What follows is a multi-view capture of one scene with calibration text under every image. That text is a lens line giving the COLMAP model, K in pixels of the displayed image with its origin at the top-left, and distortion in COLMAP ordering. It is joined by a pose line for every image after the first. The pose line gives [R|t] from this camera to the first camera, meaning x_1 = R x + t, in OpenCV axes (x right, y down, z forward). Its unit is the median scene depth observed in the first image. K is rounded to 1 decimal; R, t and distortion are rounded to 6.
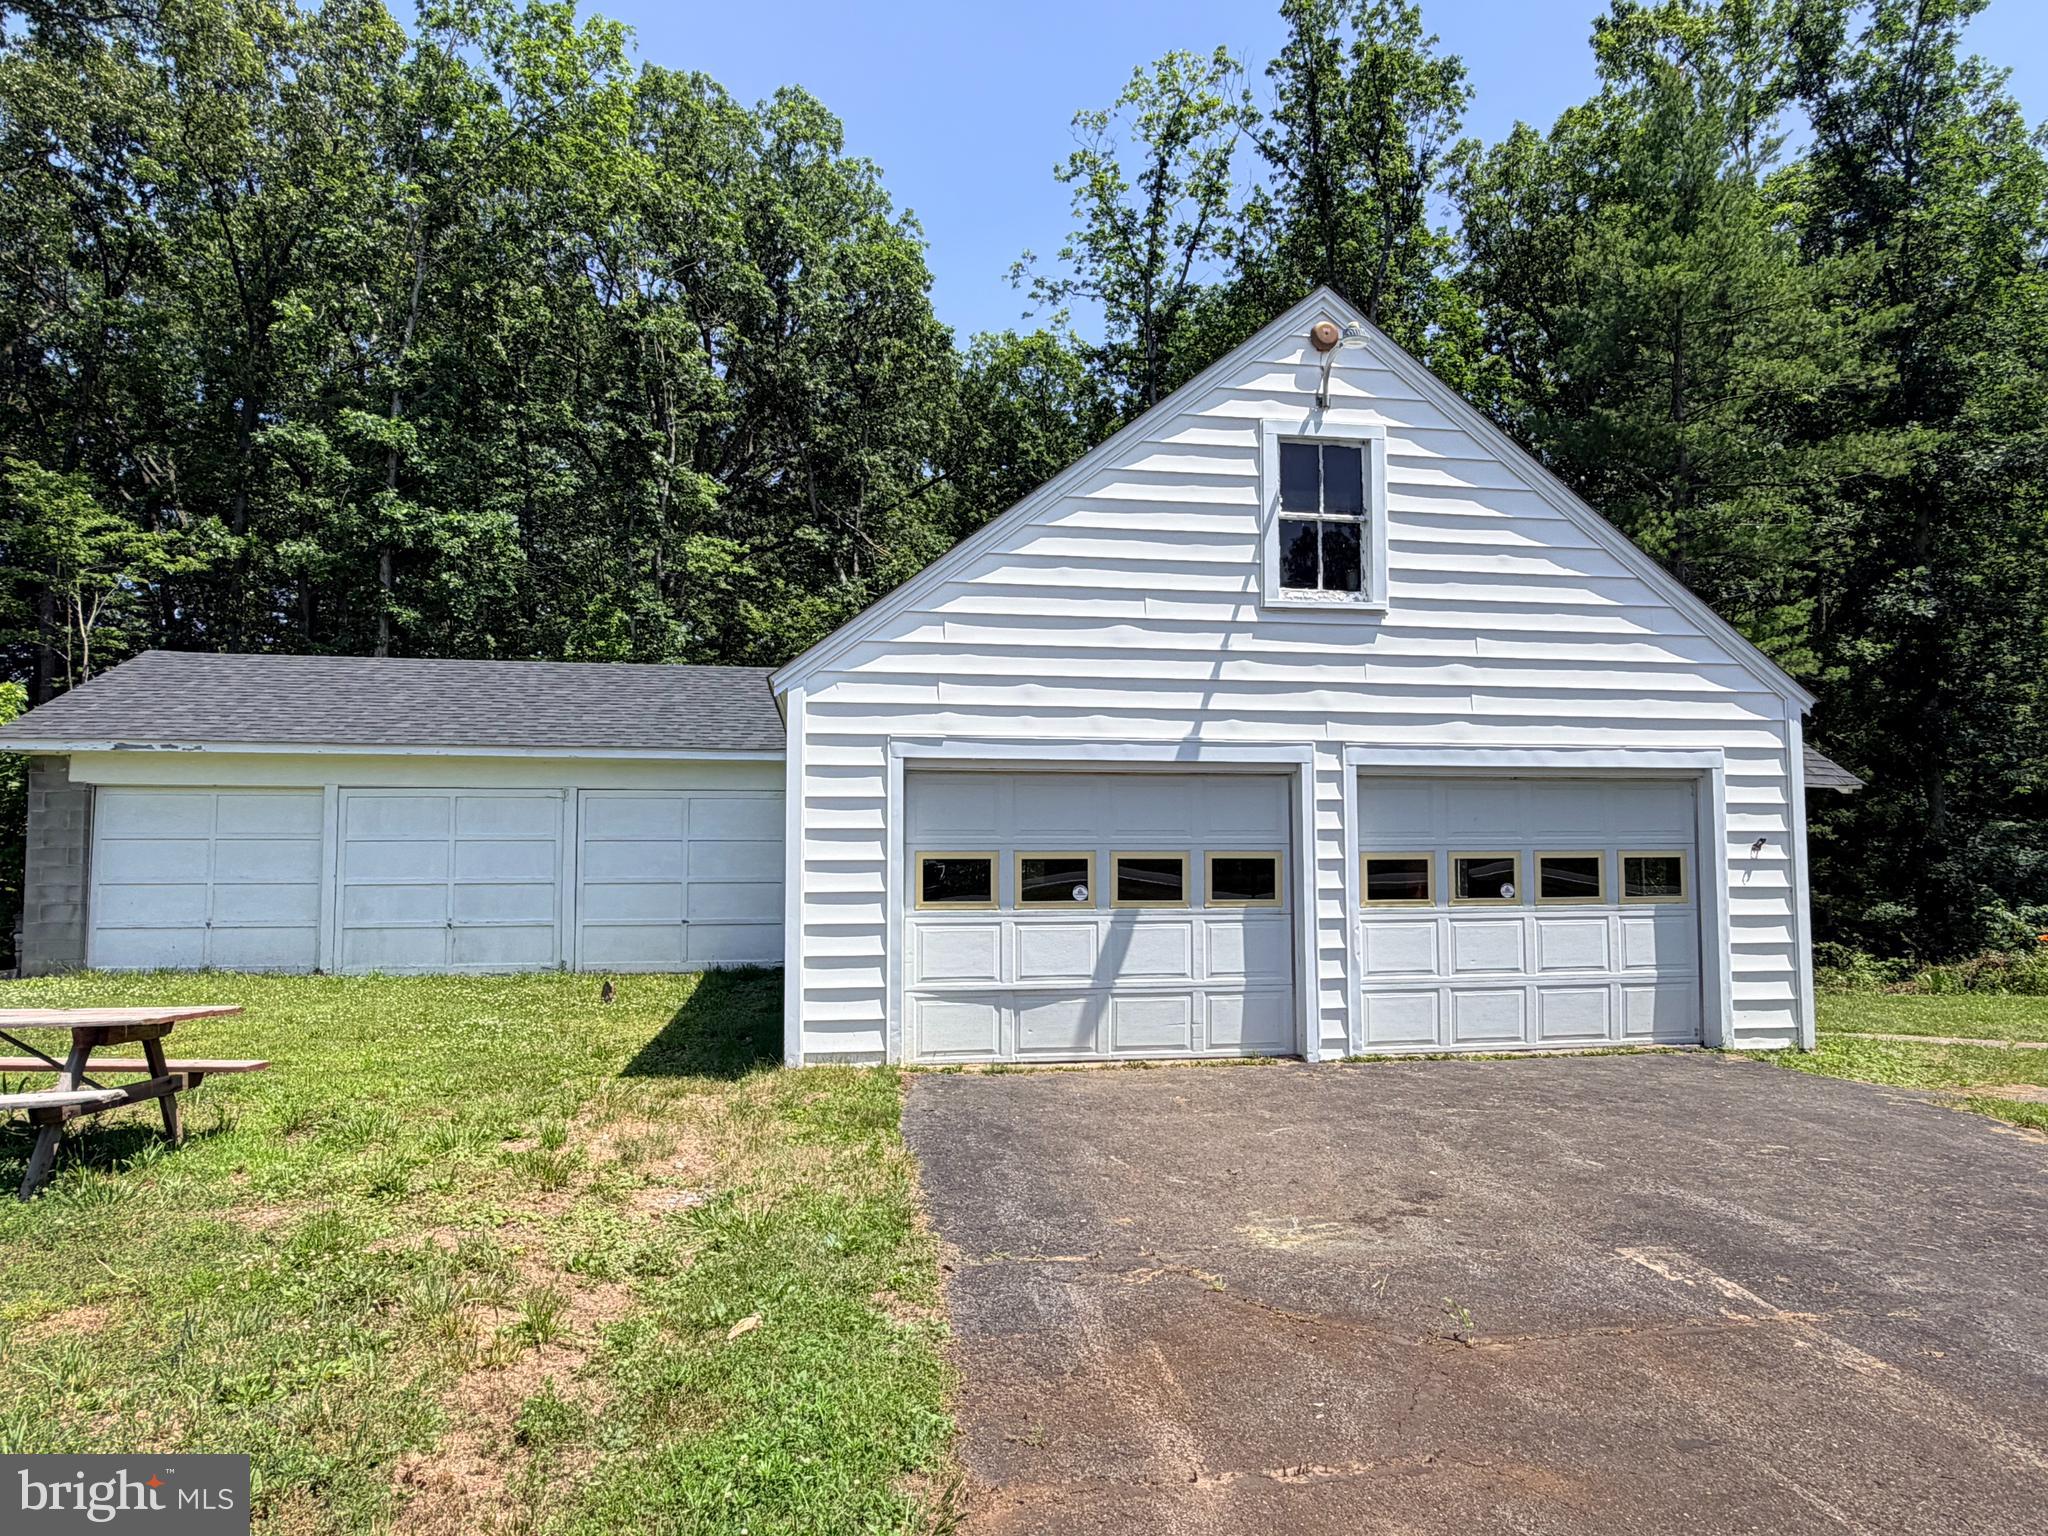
lens RADIAL K [[1327.1, 0, 1024.0], [0, 1327.1, 768.0], [0, 0, 1]] dist [-0.013933, 0.000297]
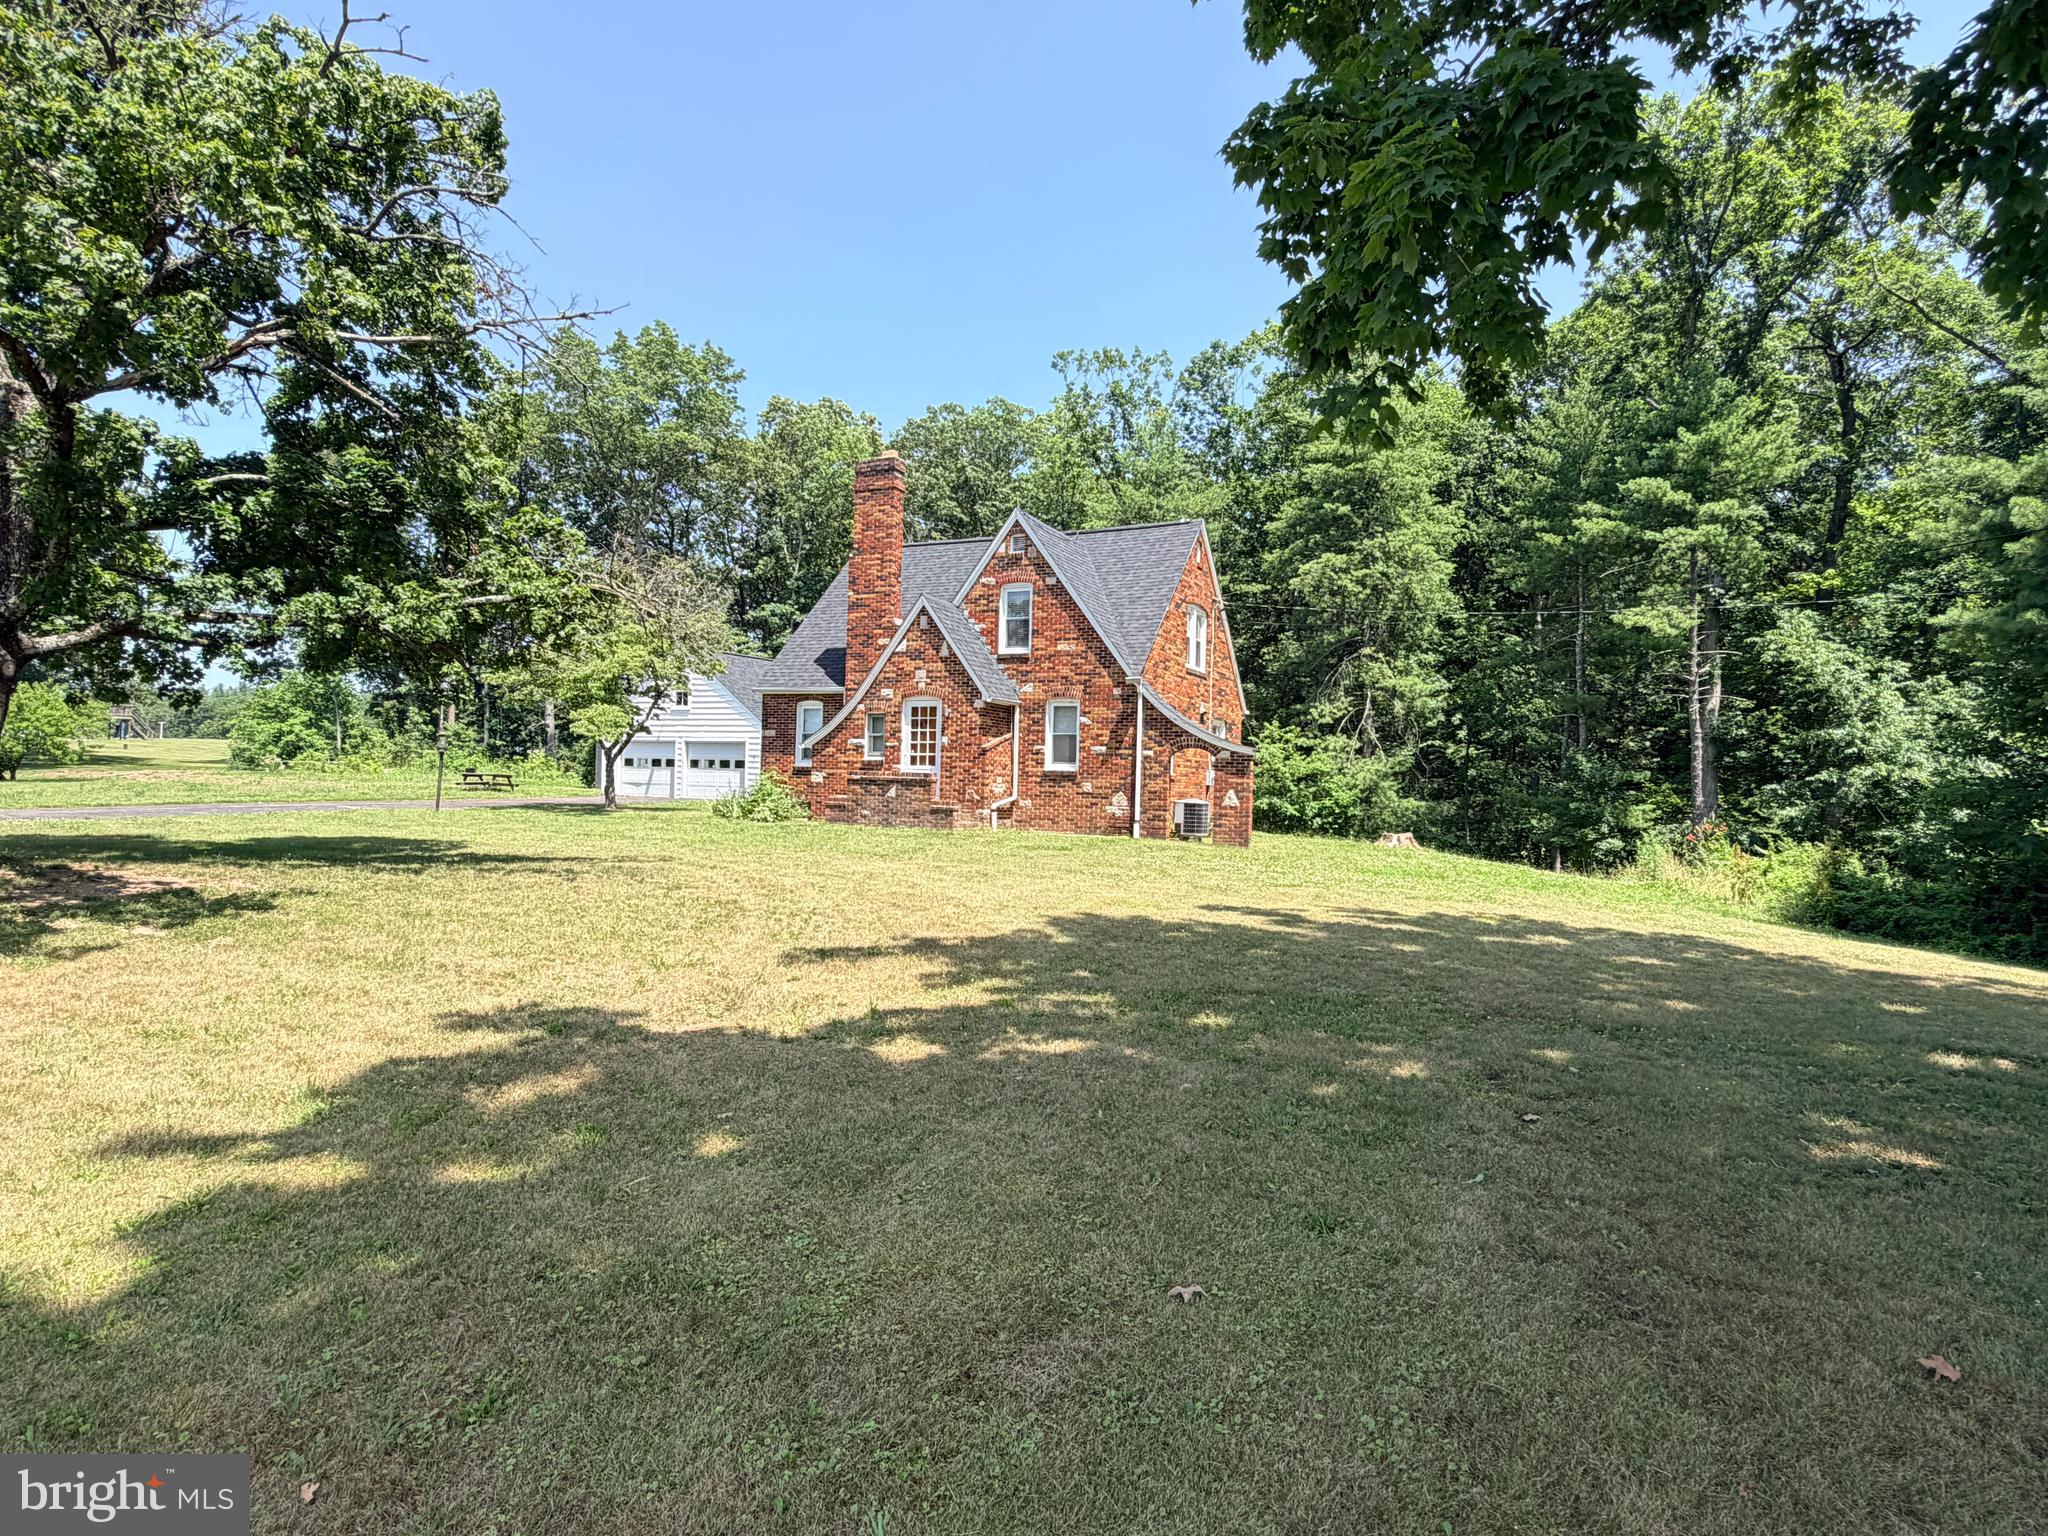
lens RADIAL K [[1137.5, 0, 1024.0], [0, 1137.5, 768.0], [0, 0, 1]] dist [0.001405, 0.000837]
pose [[0.807229, 0.012635, -0.590103, 3.759419], [0.012612, 0.999173, 0.038646, -0.048437], [0.590104, -0.038639, 0.806402, -1.691881]]
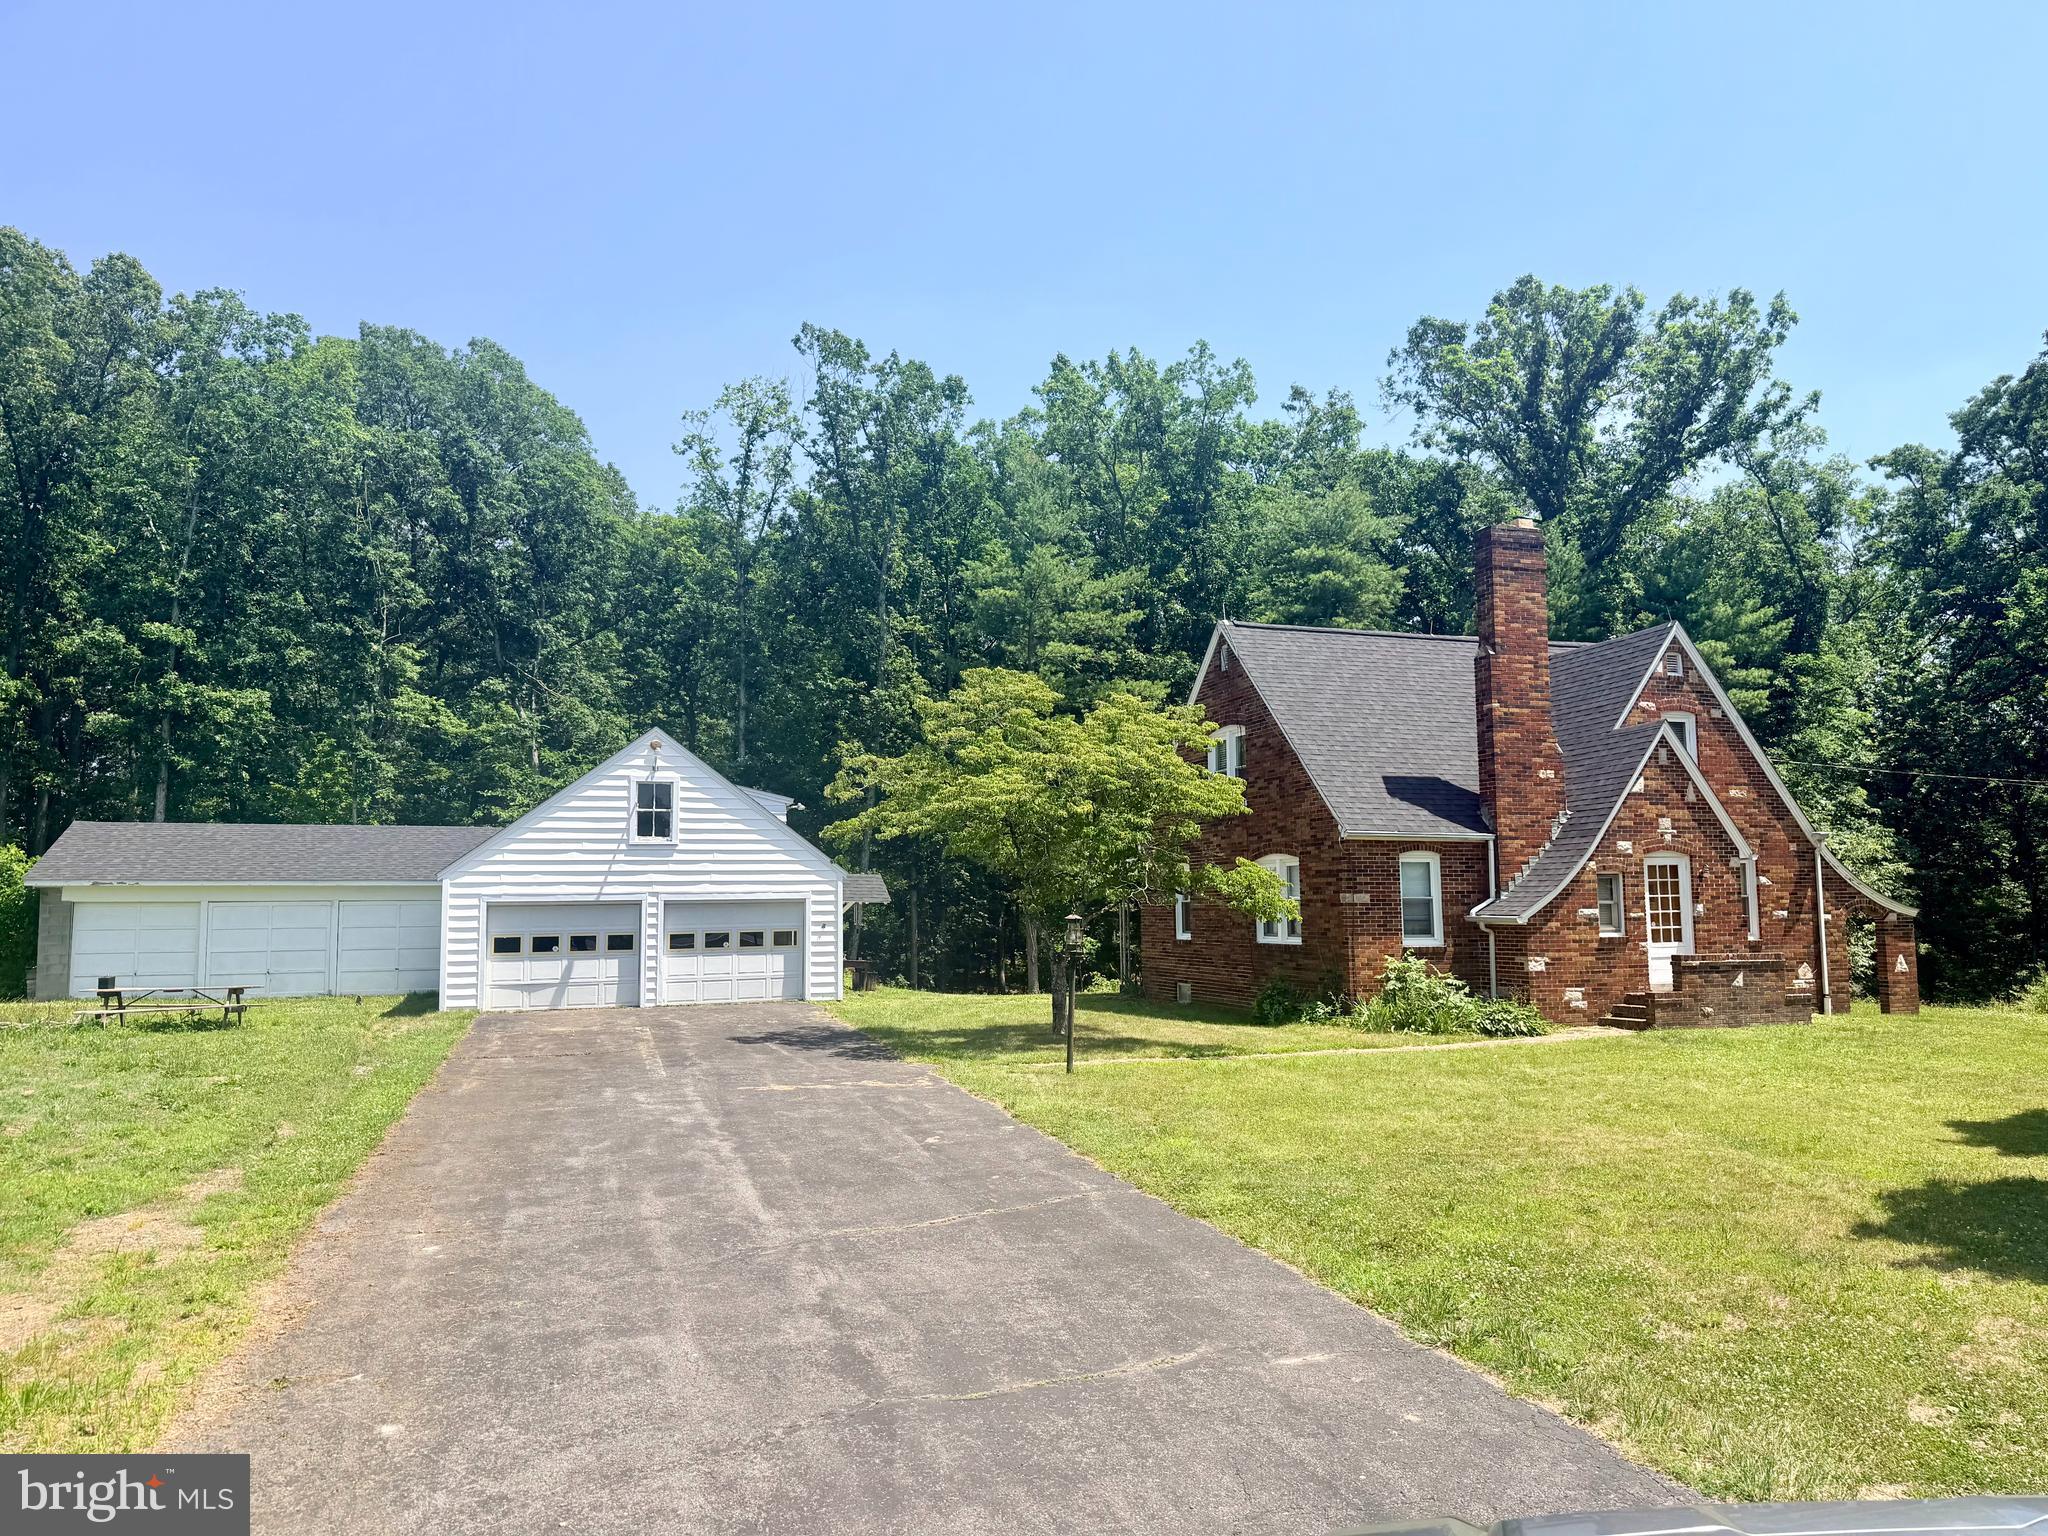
lens RADIAL K [[1440.3, 0, 1028.2], [0, 1440.3, 771.4], [0, 0, 1]] dist [0.137106, -0.223366]
pose [[0.985905, 0.006948, 0.167162, 0.481572], [-0.001663, 0.999495, -0.031736, -0.173004], [-0.167298, 0.031010, 0.985418, -2.090640]]
